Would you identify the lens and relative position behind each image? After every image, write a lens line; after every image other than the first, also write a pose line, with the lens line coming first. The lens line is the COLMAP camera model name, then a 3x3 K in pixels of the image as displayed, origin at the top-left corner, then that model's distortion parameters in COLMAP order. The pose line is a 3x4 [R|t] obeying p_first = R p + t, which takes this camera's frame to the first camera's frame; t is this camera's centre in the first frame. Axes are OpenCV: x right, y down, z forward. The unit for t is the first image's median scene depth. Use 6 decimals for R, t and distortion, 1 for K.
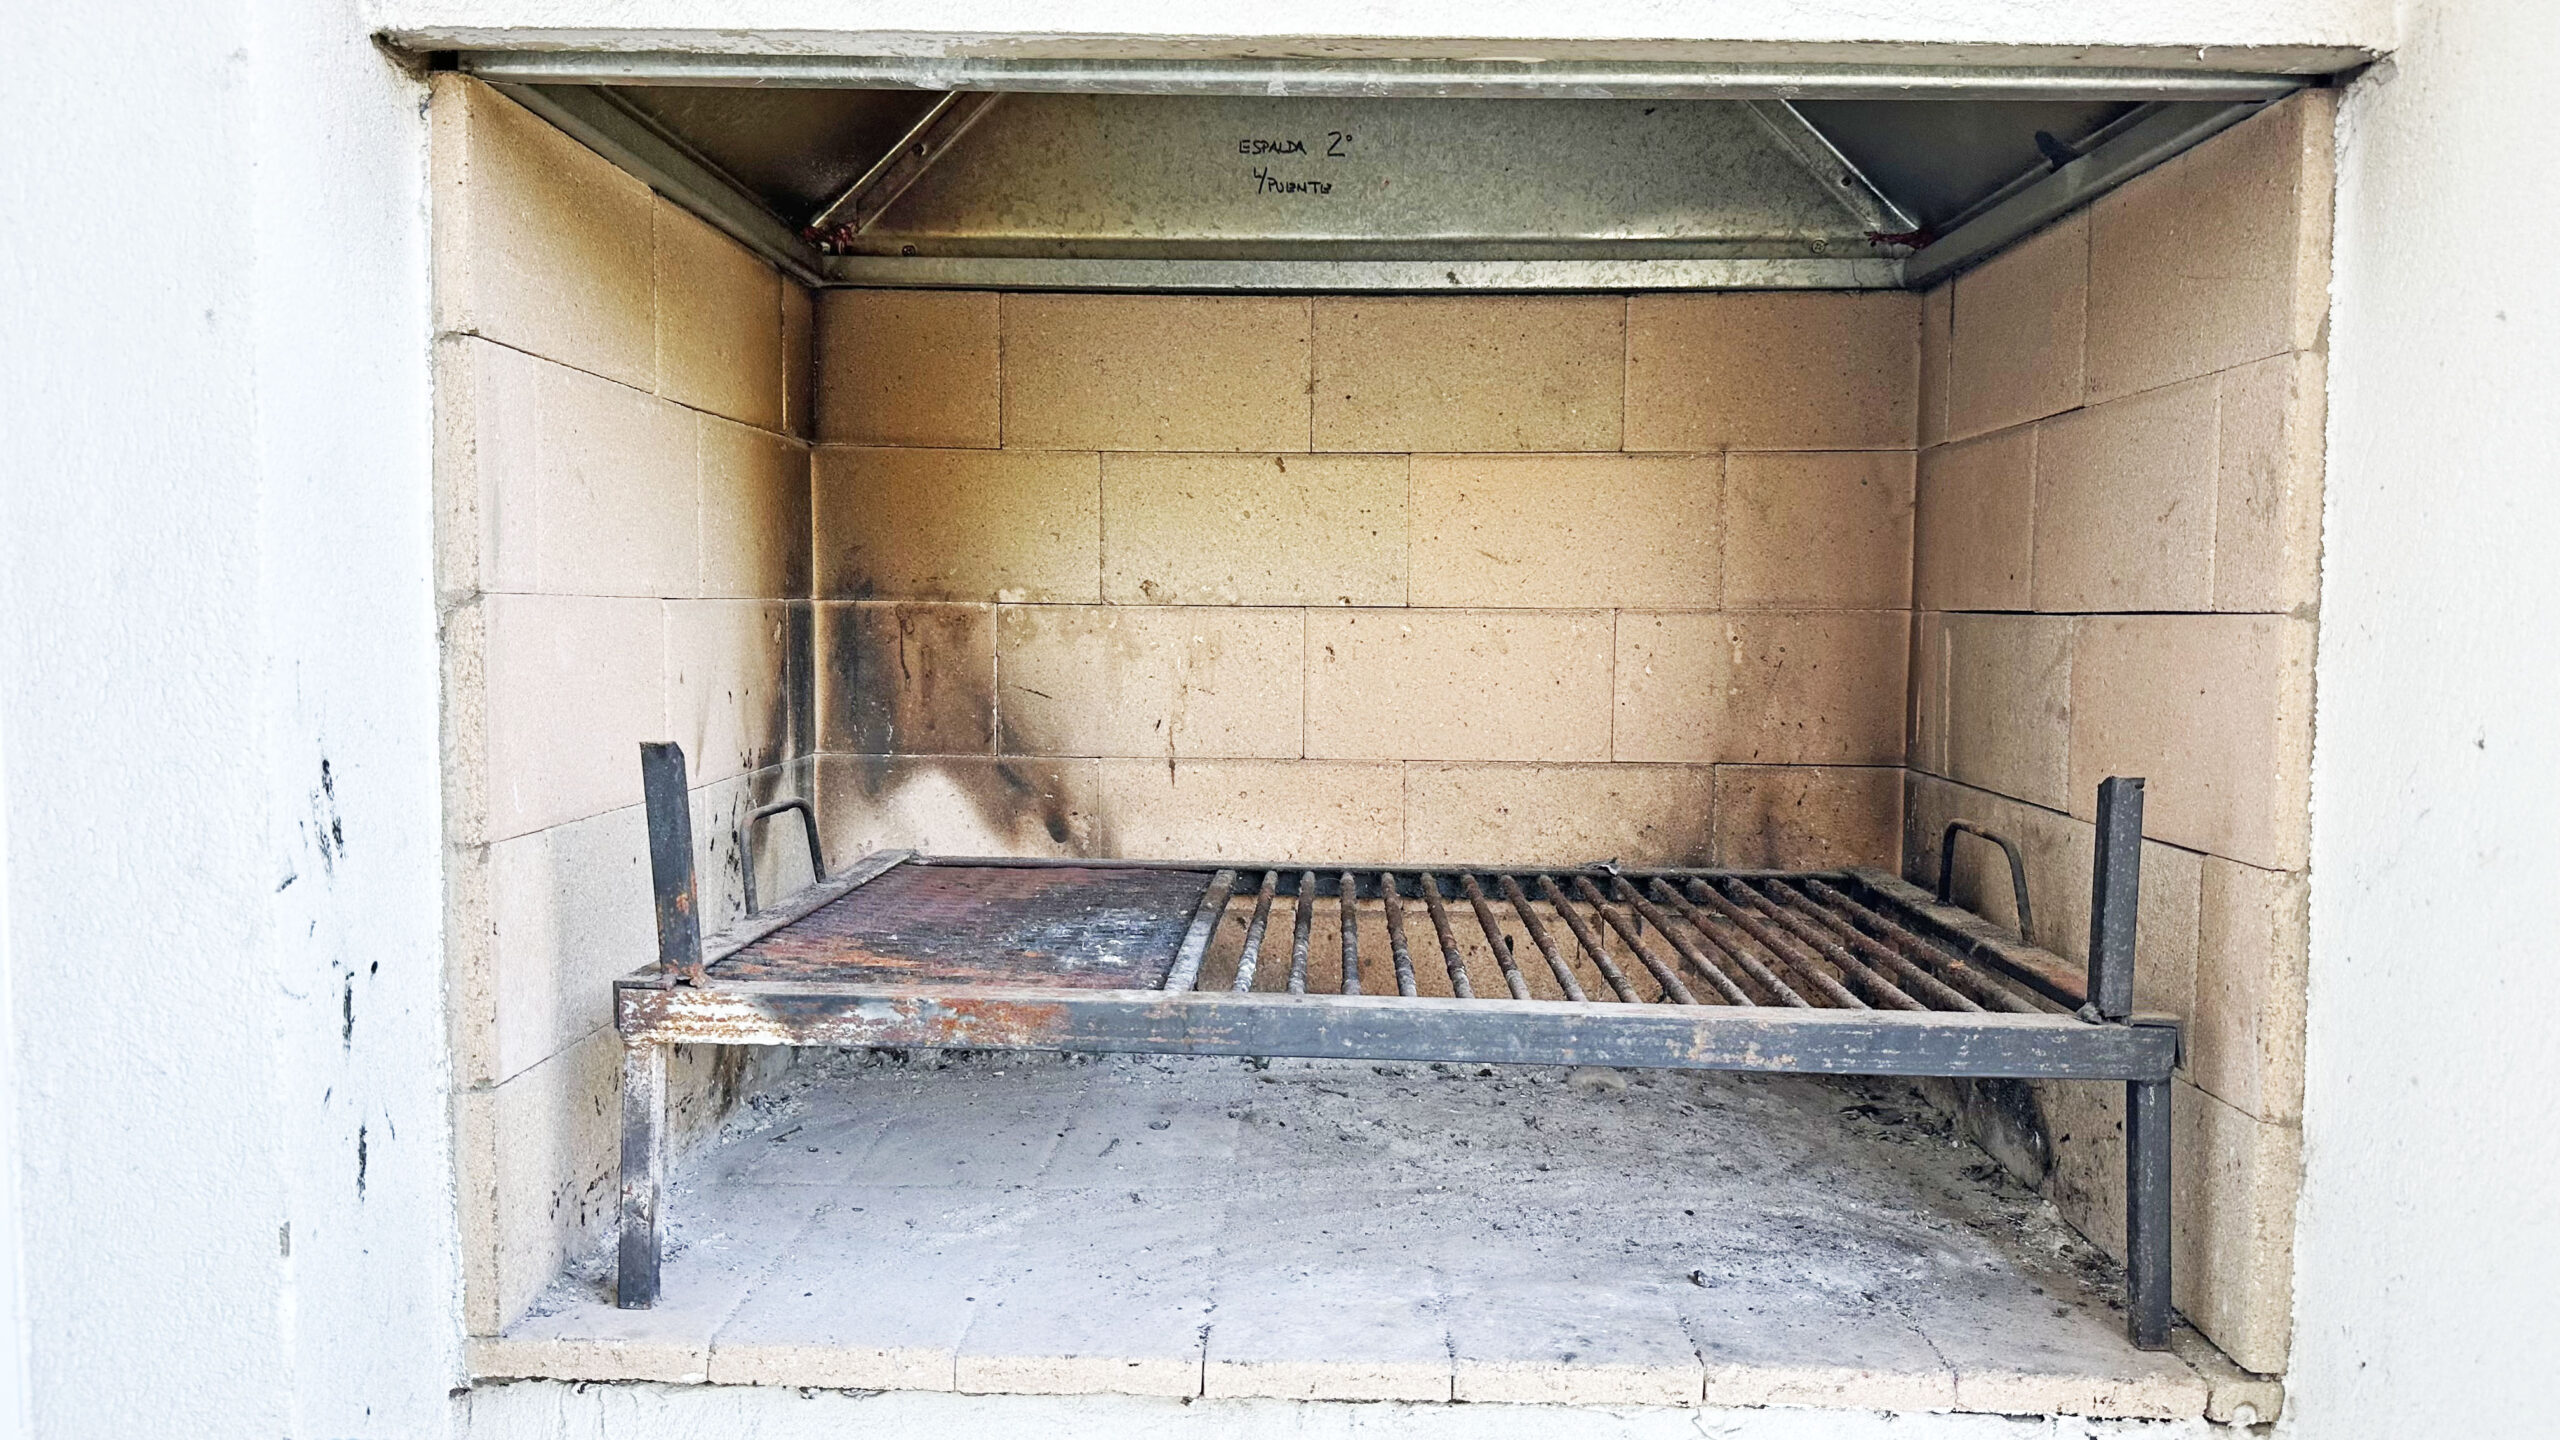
lens RADIAL K [[1780.2, 0, 1280.0], [0, 1780.2, 720.0], [0, 0, 1]] dist [0.122556, -0.166738]
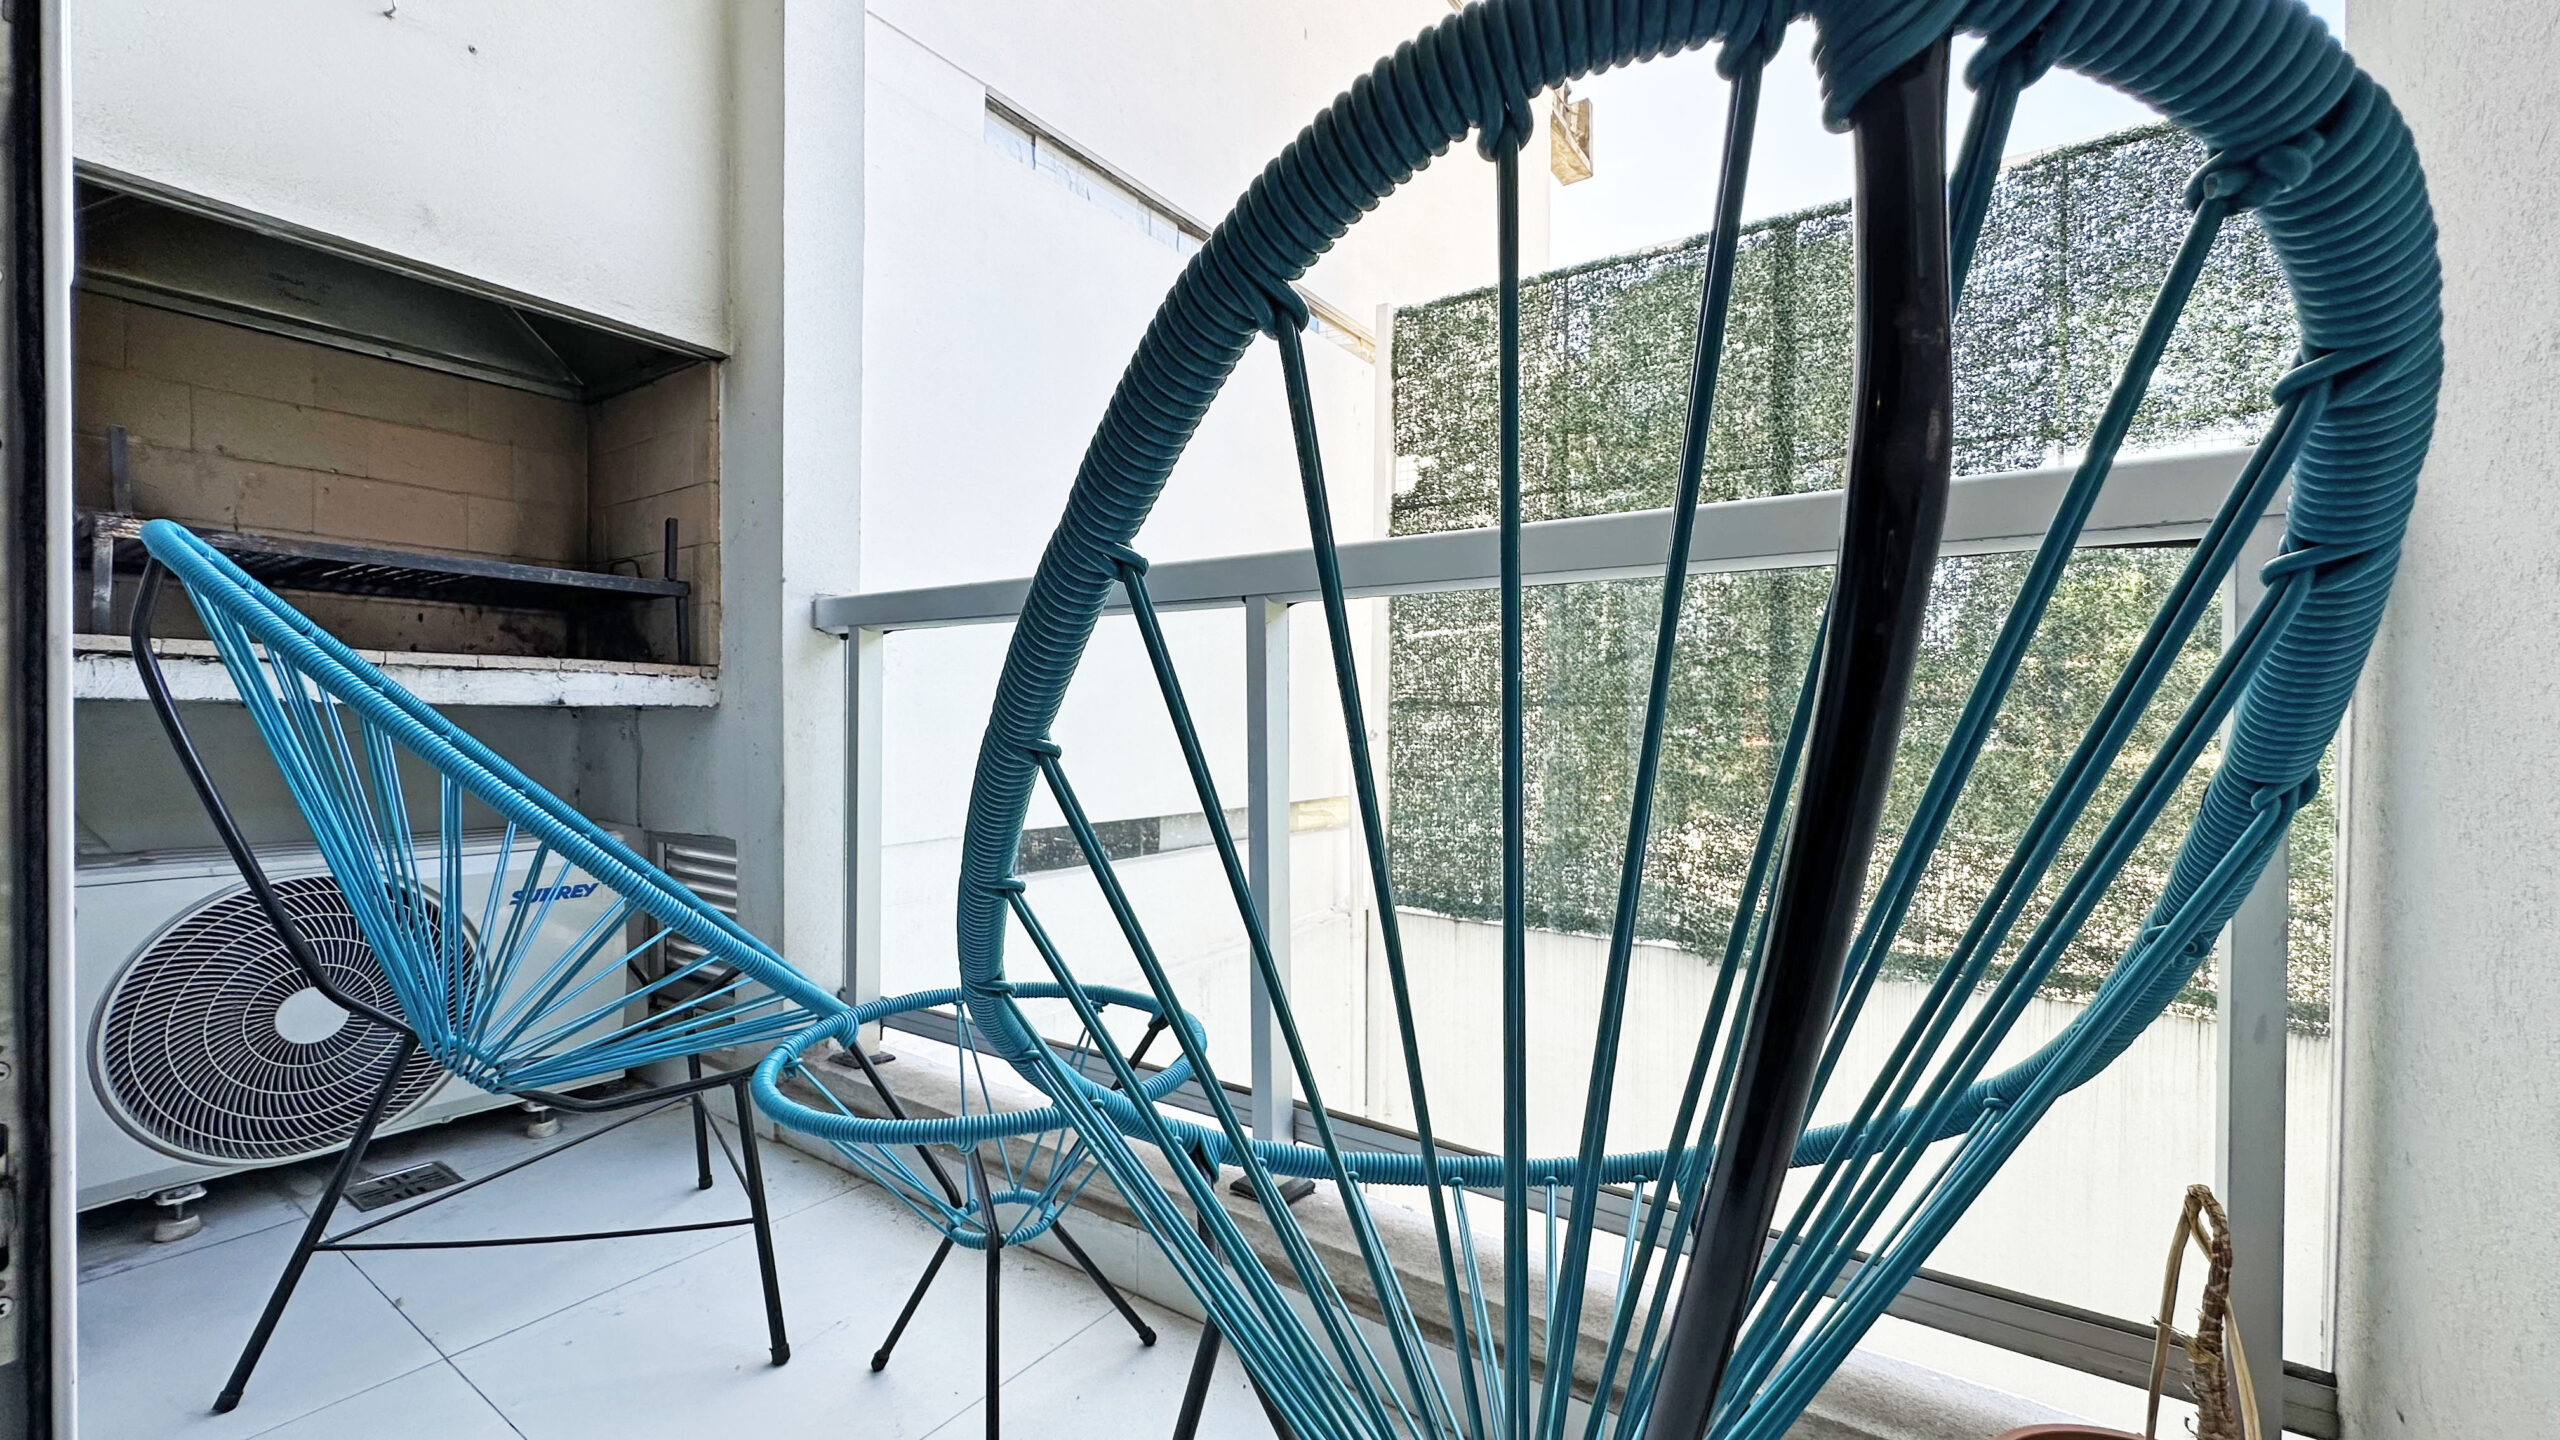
lens RADIAL K [[1018.1, 0, 1280.0], [0, 1018.1, 720.0], [0, 0, 1]] dist [-0.004559, -0.000156]
pose [[0.528418, -0.010145, 0.848923, -0.465276], [0.050878, 0.998510, -0.019736, 0.370503], [-0.847458, 0.053621, 0.528147, -0.819157]]
